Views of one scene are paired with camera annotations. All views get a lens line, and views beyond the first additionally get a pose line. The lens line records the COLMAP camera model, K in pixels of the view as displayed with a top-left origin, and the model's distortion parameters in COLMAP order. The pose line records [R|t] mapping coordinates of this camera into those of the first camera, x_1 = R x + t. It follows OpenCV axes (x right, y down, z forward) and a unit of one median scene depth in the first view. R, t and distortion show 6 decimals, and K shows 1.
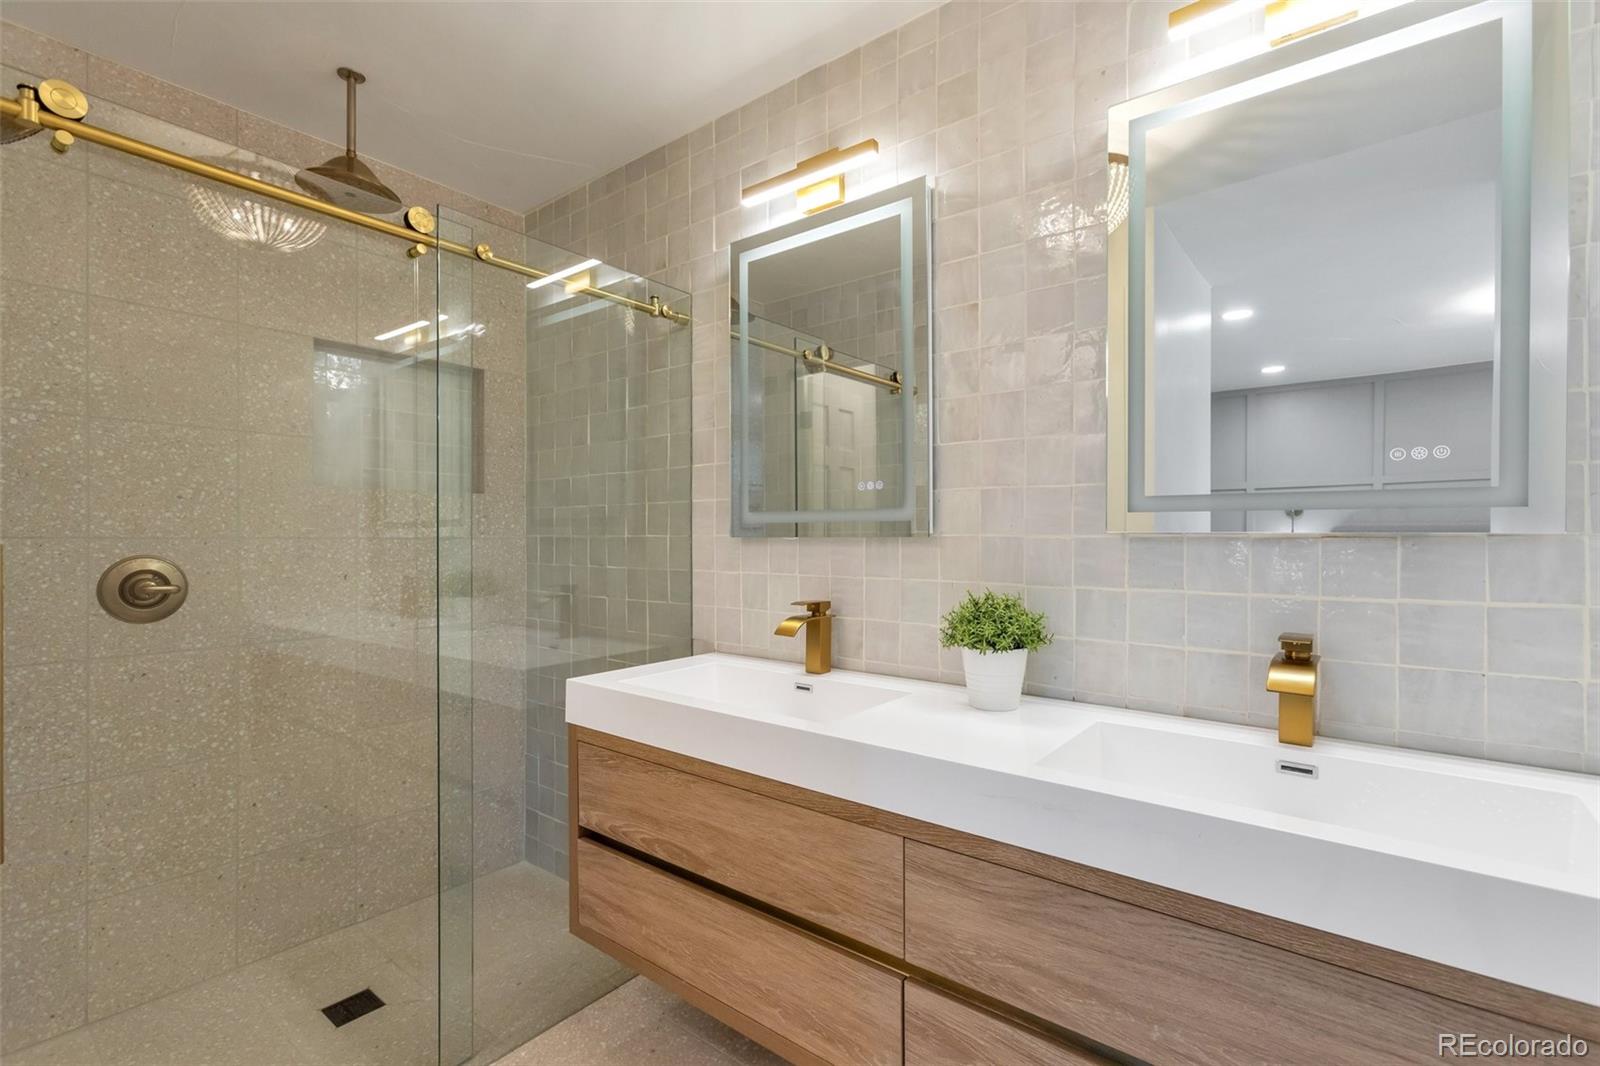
lens RADIAL K [[717.4, 0, 803.2], [0, 717.4, 535.1], [0, 0, 1]] dist [0.000771, 0.002070]
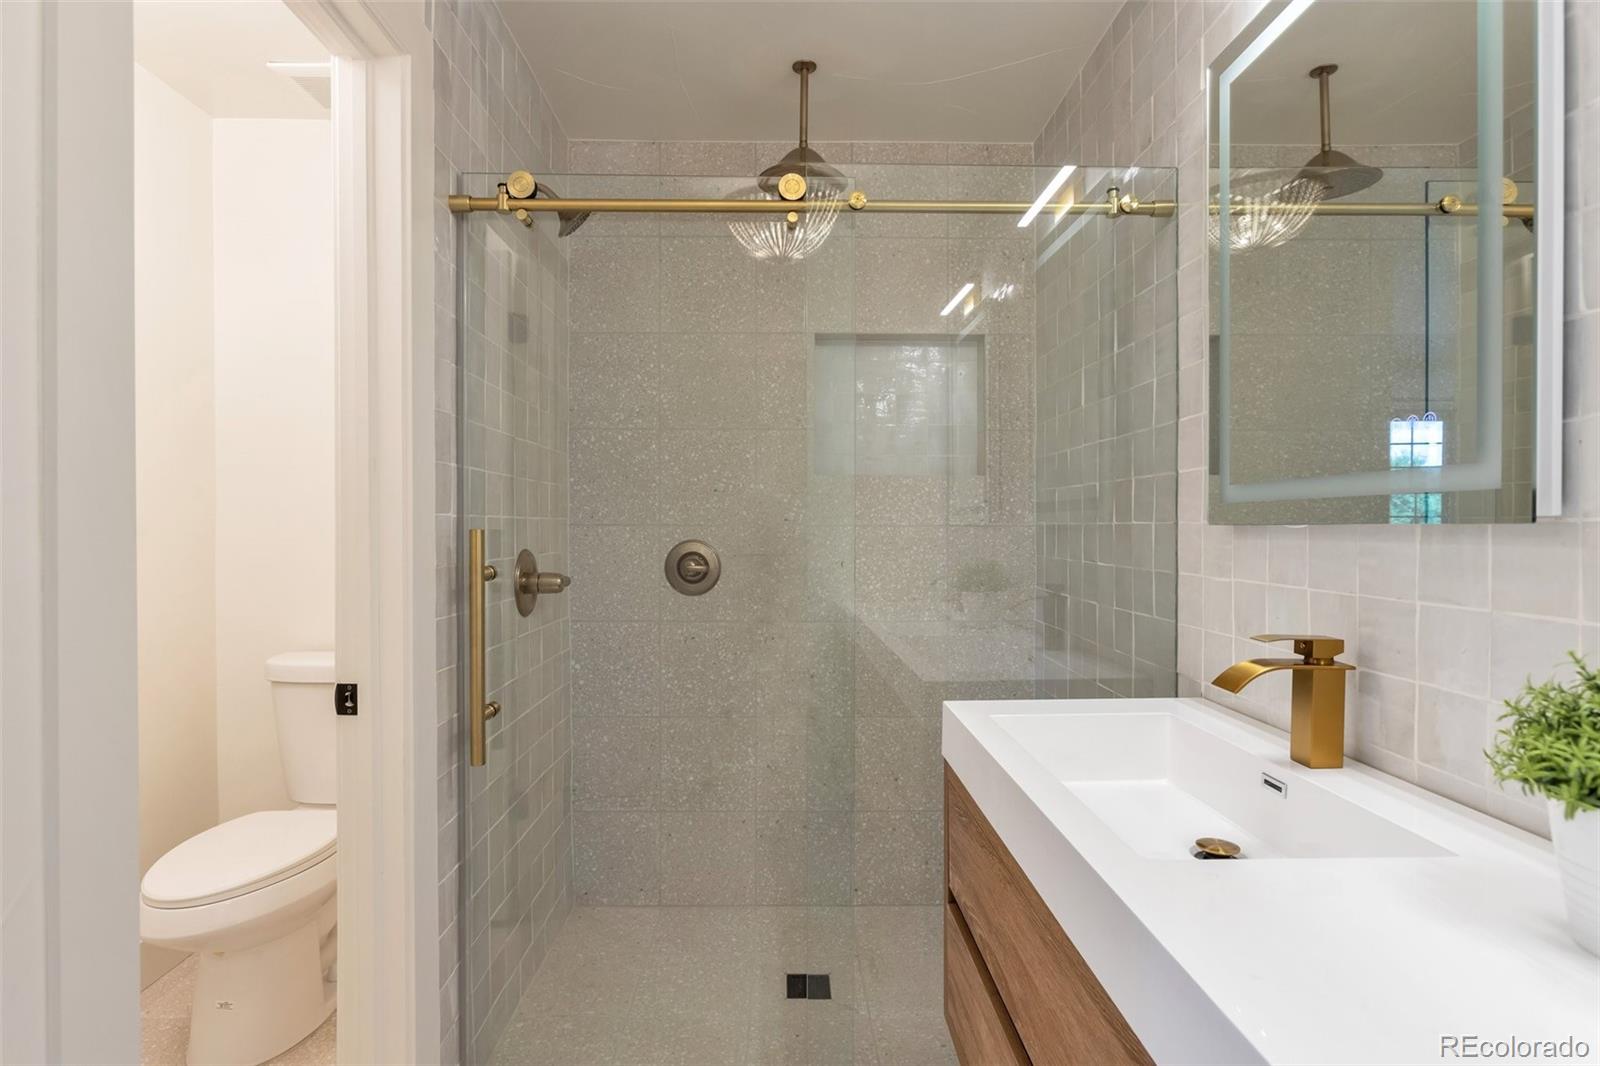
lens RADIAL K [[797.8, 0, 797.8], [0, 797.8, 532.2], [0, 0, 1]] dist [-0.013575, 0.002252]
pose [[0.635564, 0.006587, -0.772020, 0.225276], [0.001830, 0.999948, 0.010038, 0.002362], [0.772046, -0.007792, 0.635518, 0.271788]]
